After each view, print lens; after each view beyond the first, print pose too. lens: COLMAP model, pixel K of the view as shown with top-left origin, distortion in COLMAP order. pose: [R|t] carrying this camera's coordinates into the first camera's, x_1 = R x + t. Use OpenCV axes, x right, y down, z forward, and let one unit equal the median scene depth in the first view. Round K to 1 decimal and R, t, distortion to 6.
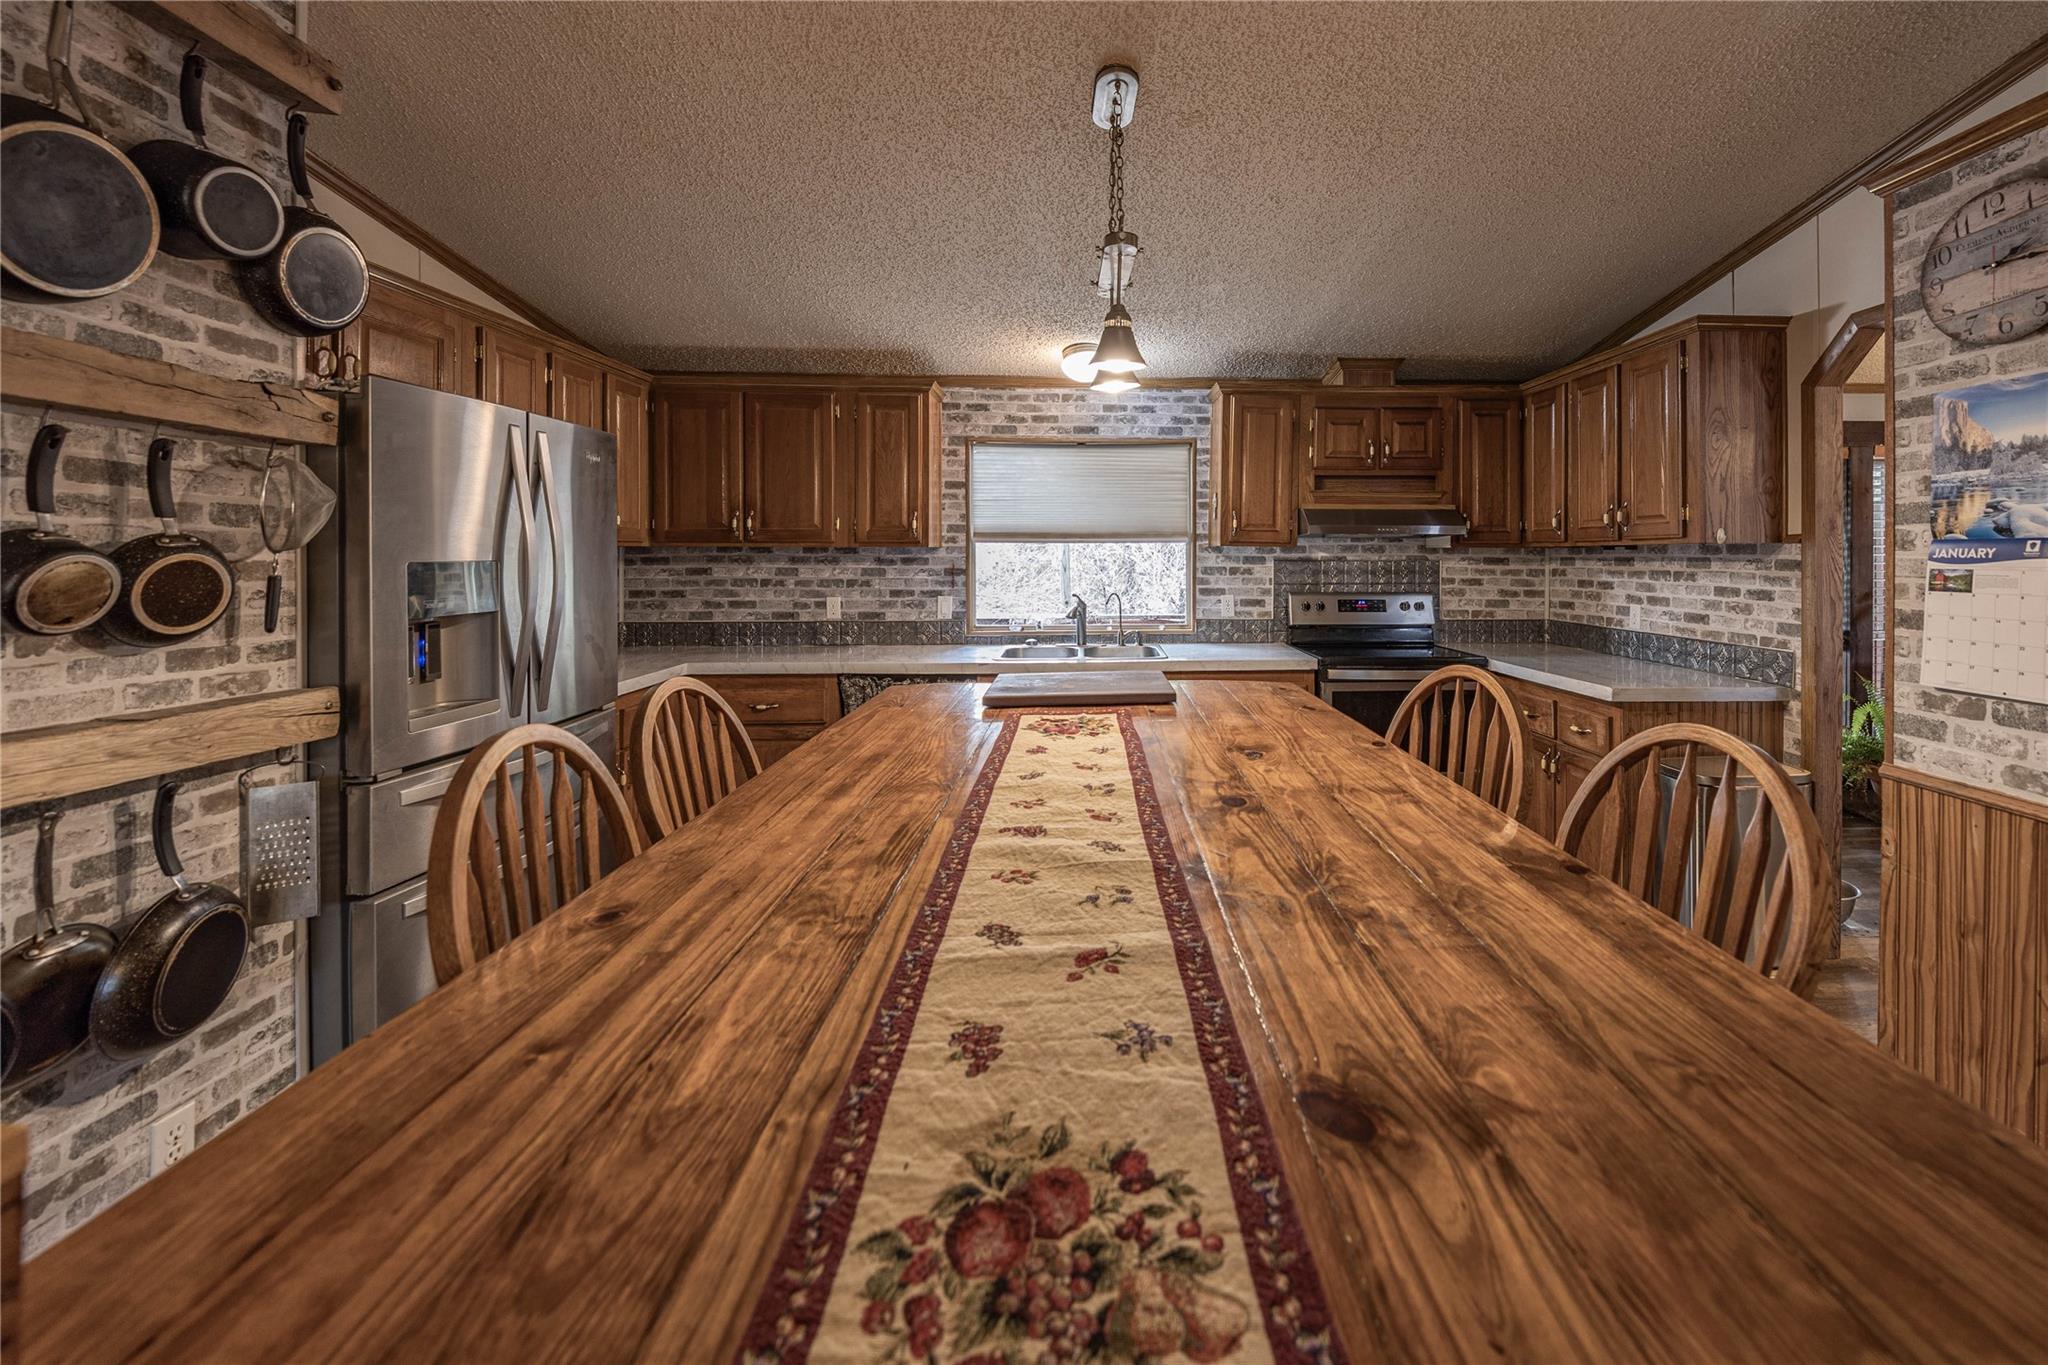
lens RADIAL K [[826.2, 0, 1107.2], [0, 826.2, 551.9], [0, 0, 1]] dist [-0.000166, -0.000020]
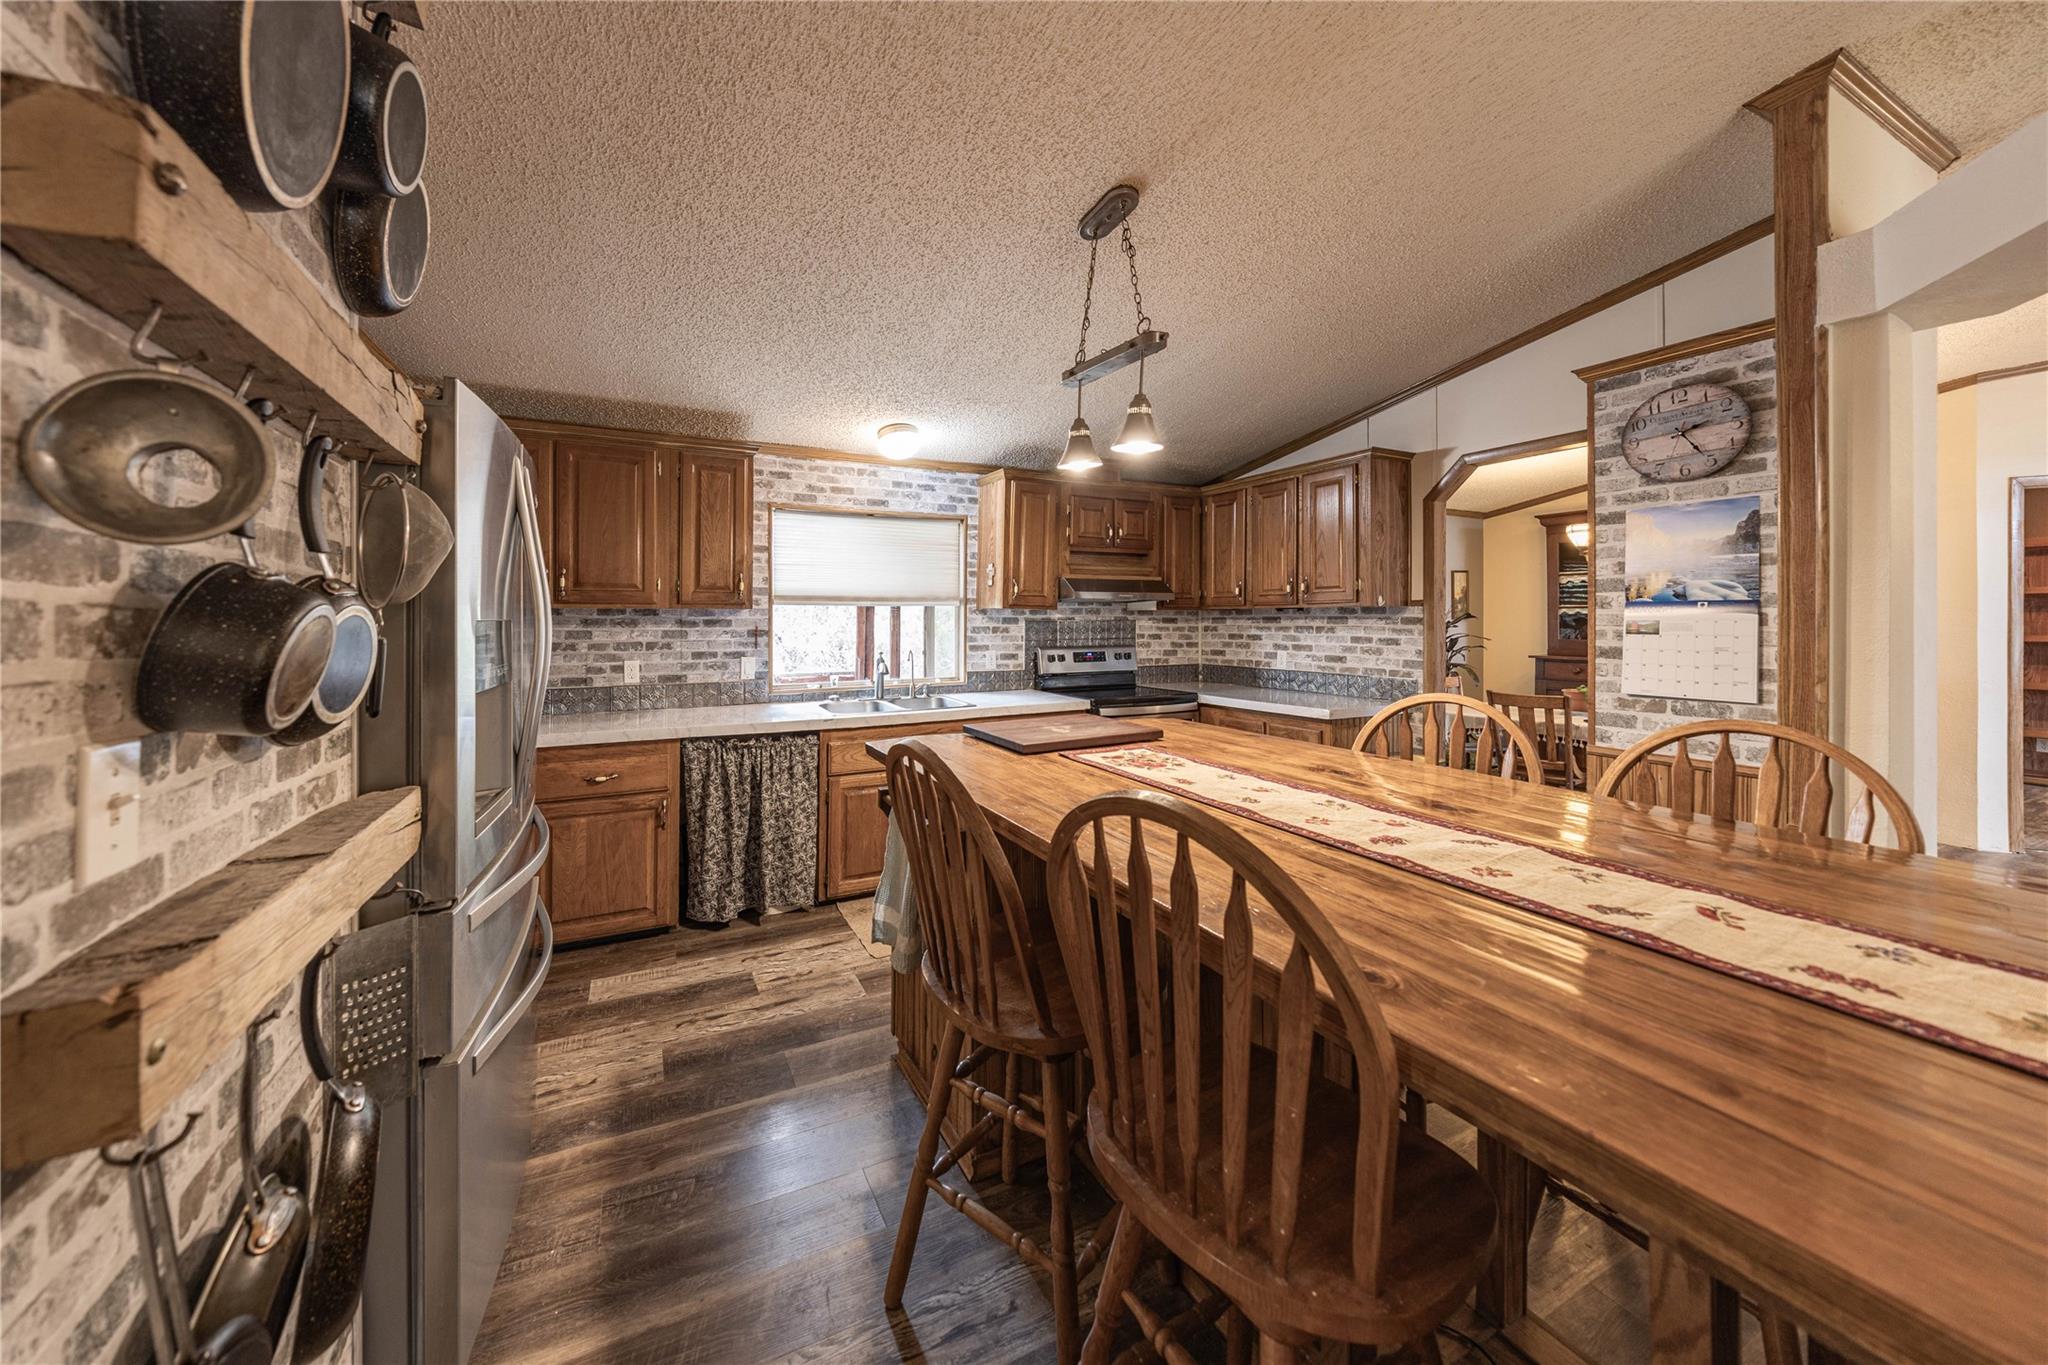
lens RADIAL K [[711.4, 0, 941.9], [0, 711.4, 614.2], [0, 0, 1]] dist [0.000801, -0.000229]
pose [[0.927171, -0.001159, 0.374638, -0.308081], [0.002690, 0.999990, -0.003564, 0.004325], [-0.374630, 0.004312, 0.927164, 0.092929]]
